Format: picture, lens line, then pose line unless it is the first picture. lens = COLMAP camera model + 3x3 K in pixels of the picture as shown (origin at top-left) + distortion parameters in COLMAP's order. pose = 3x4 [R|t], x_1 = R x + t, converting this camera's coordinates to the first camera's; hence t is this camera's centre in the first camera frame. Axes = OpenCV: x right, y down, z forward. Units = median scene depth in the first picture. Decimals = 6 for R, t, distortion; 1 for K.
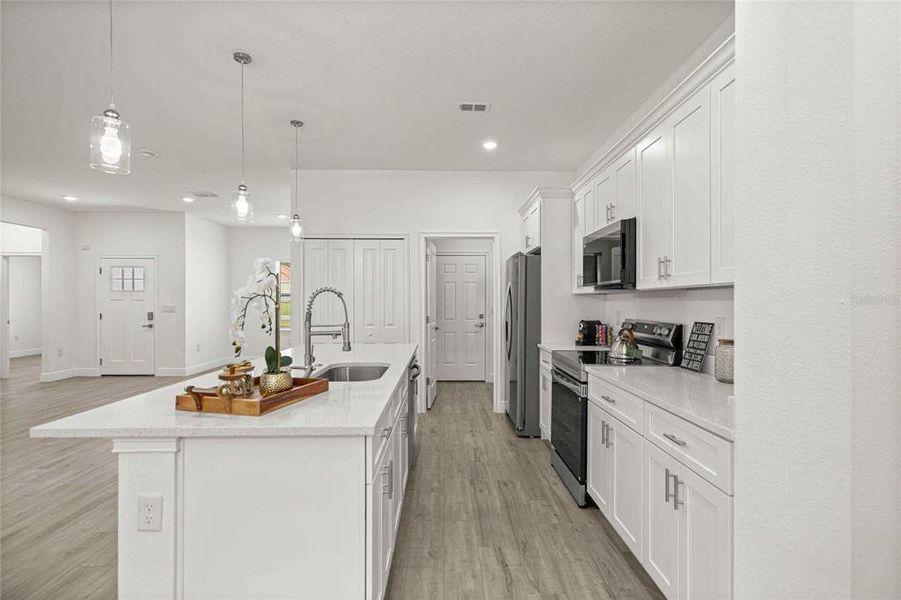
lens RADIAL K [[439.2, 0, 447.4], [0, 439.2, 302.3], [0, 0, 1]] dist [0.004787, 0.000463]
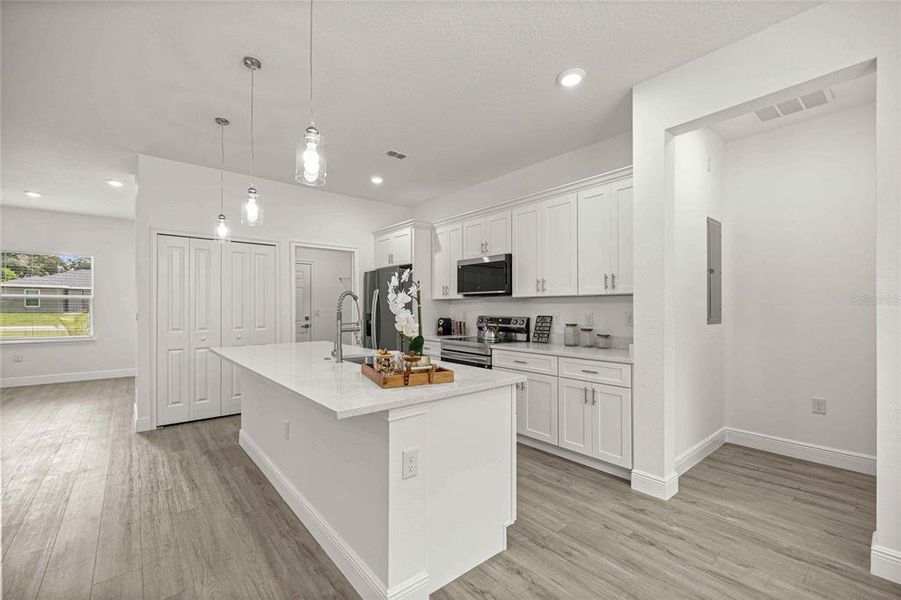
lens RADIAL K [[388.4, 0, 451.1], [0, 388.4, 302.4], [0, 0, 1]] dist [-0.000199, -0.000870]
pose [[0.769973, 0.006991, 0.638038, -0.683873], [0.000349, 0.999935, -0.011377, 0.007995], [-0.638076, 0.008982, 0.769921, 0.018212]]
